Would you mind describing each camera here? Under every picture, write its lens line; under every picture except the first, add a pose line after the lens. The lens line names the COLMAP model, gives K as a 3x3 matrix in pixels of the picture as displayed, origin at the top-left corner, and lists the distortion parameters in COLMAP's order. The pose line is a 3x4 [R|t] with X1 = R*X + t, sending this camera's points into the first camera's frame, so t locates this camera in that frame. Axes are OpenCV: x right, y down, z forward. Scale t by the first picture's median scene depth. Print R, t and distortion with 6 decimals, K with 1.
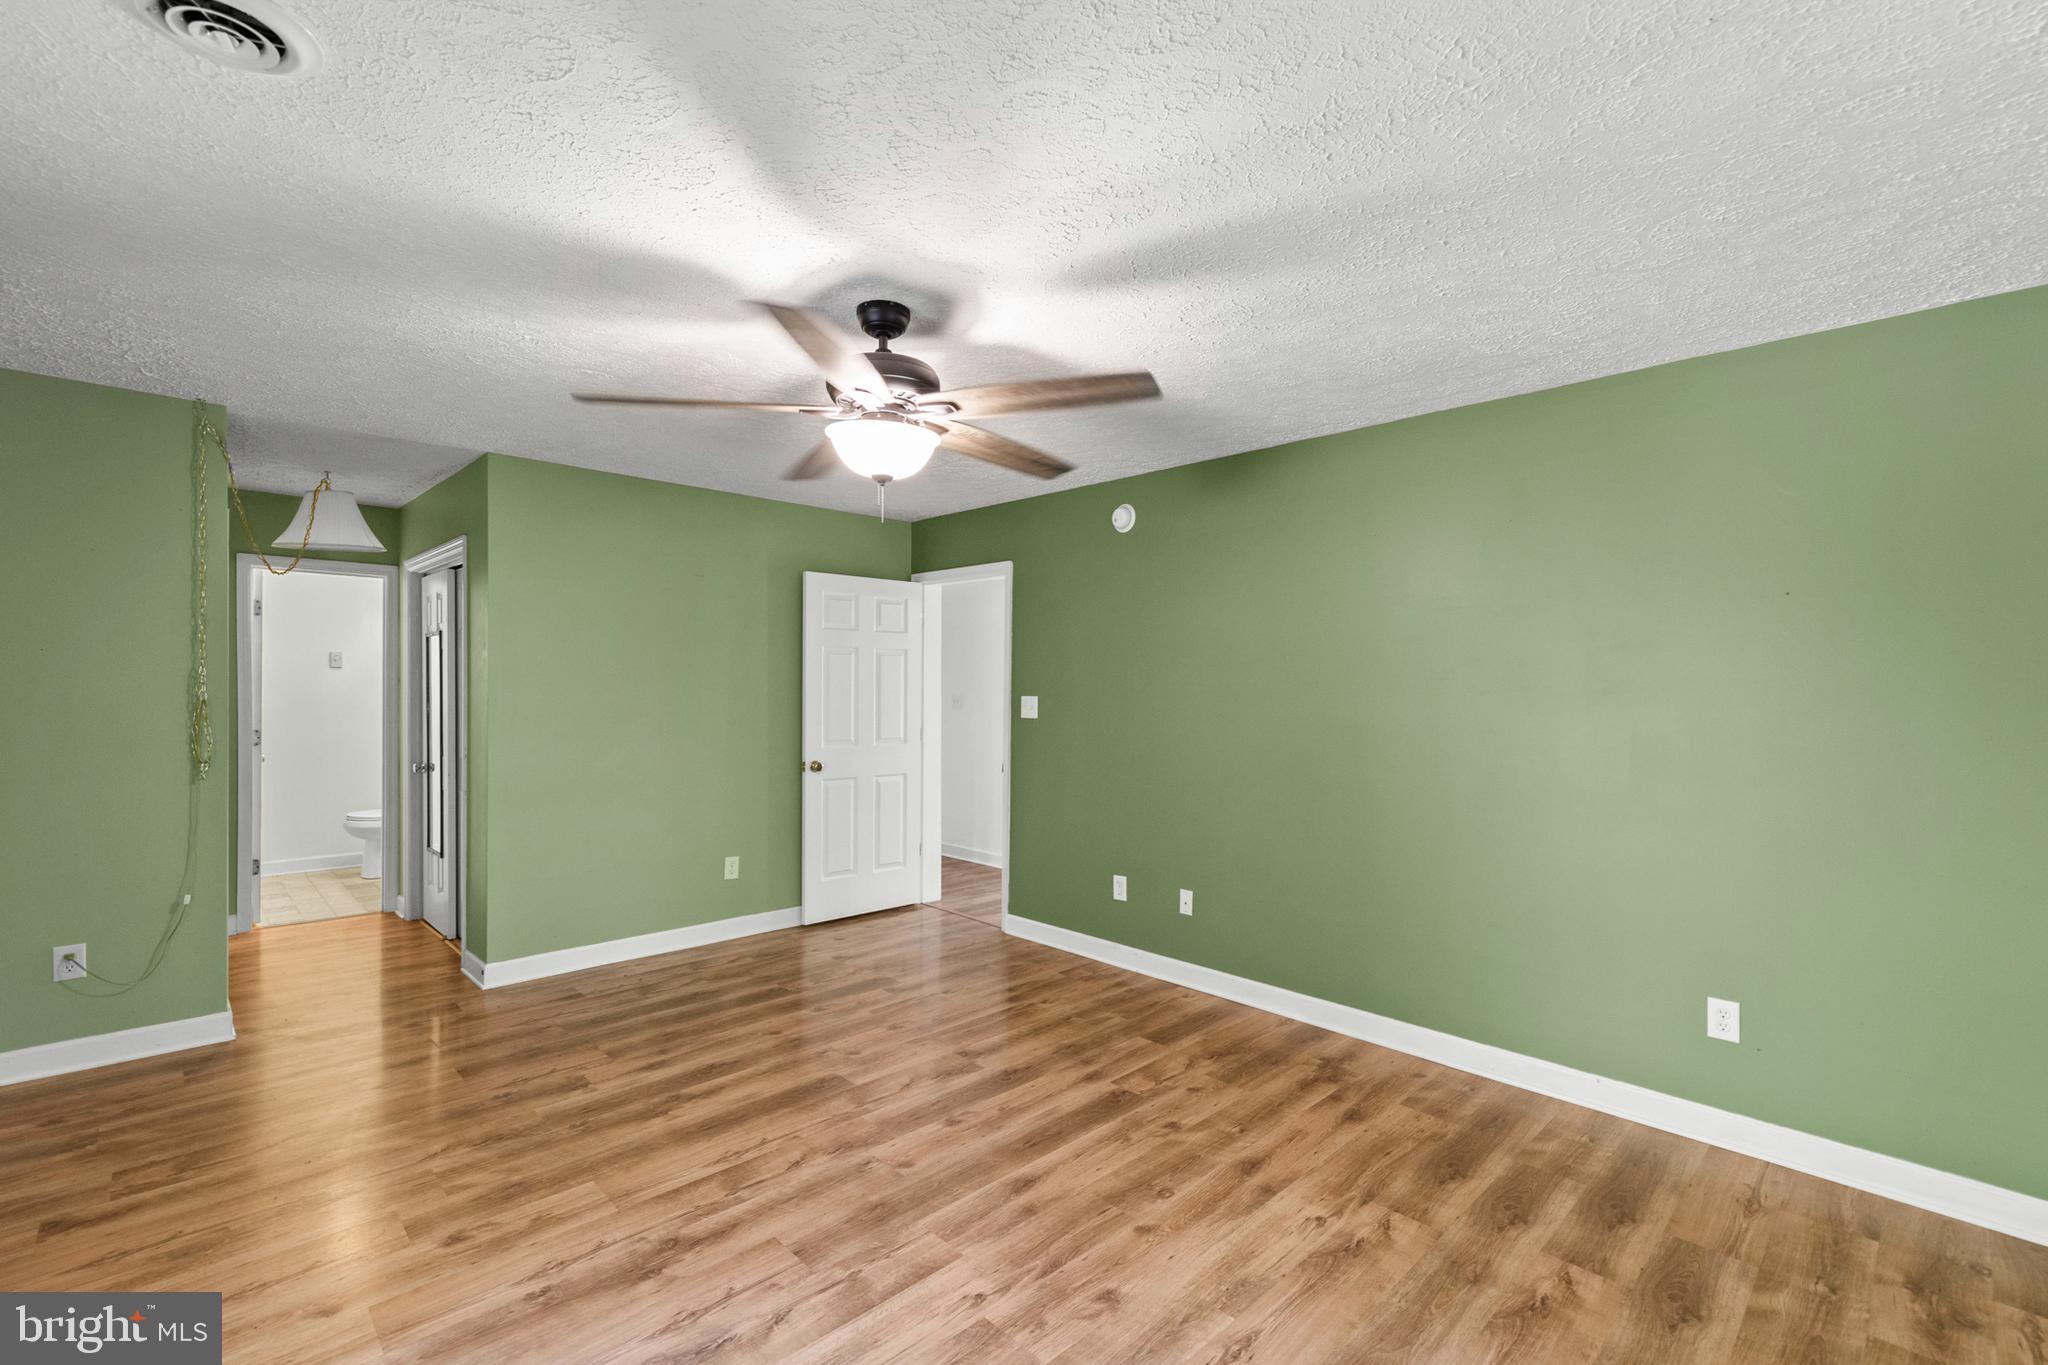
lens RADIAL K [[881.3, 0, 1036.5], [0, 881.3, 686.1], [0, 0, 1]] dist [0.008594, -0.000866]
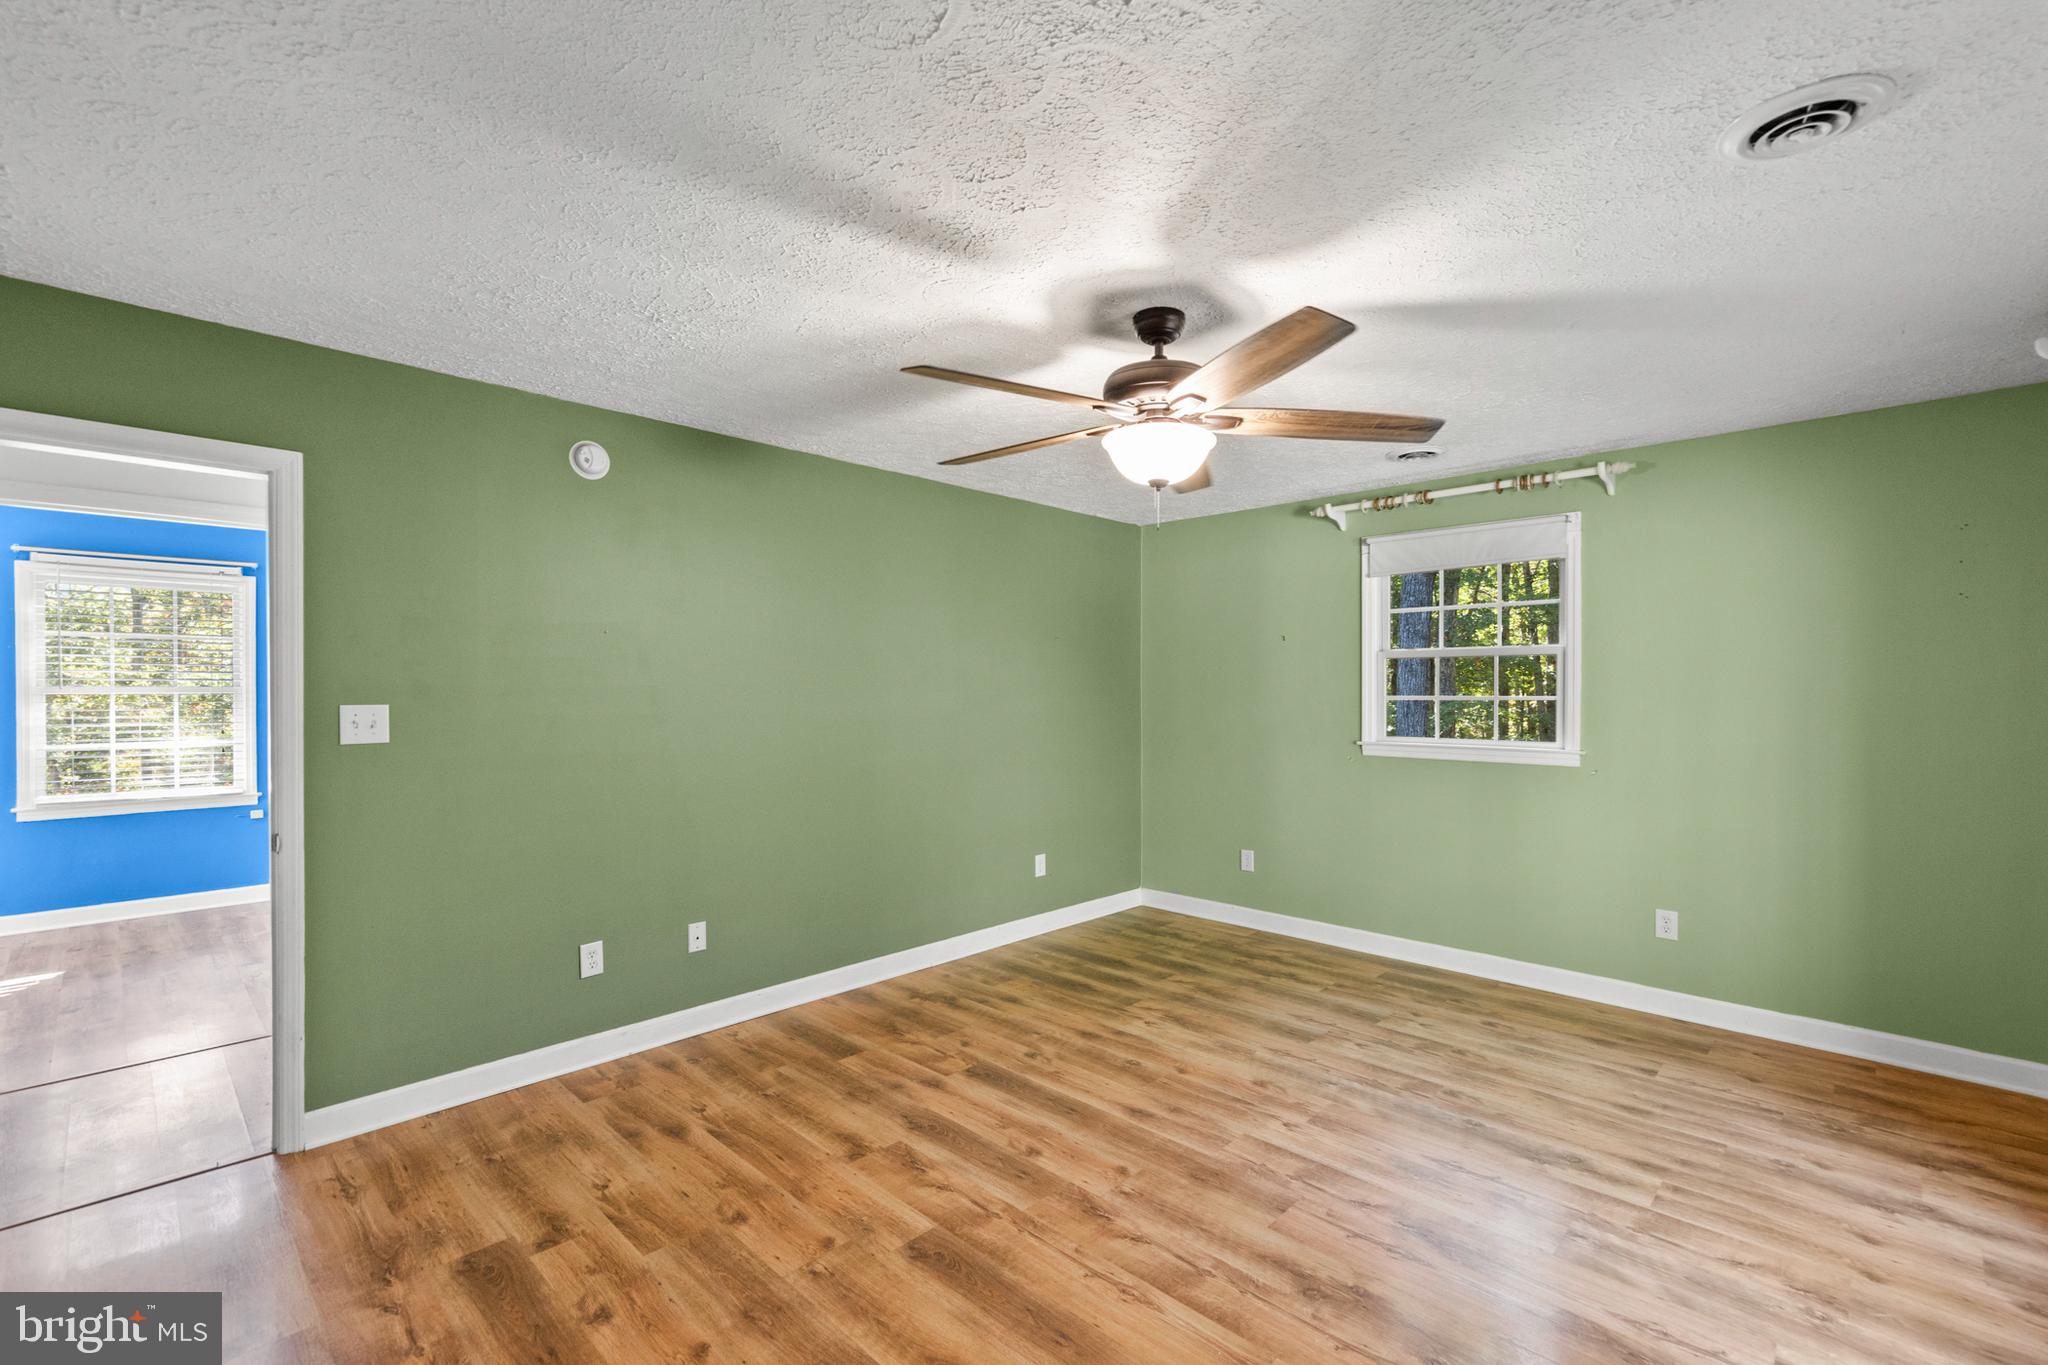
lens RADIAL K [[881.3, 0, 1036.5], [0, 881.3, 687.0], [0, 0, 1]] dist [0.008594, -0.000866]
pose [[-0.022682, -0.007241, 0.999717, -1.066897], [-0.003383, 0.999969, 0.007166, -0.010467], [-0.999737, -0.003220, -0.022706, 1.050224]]
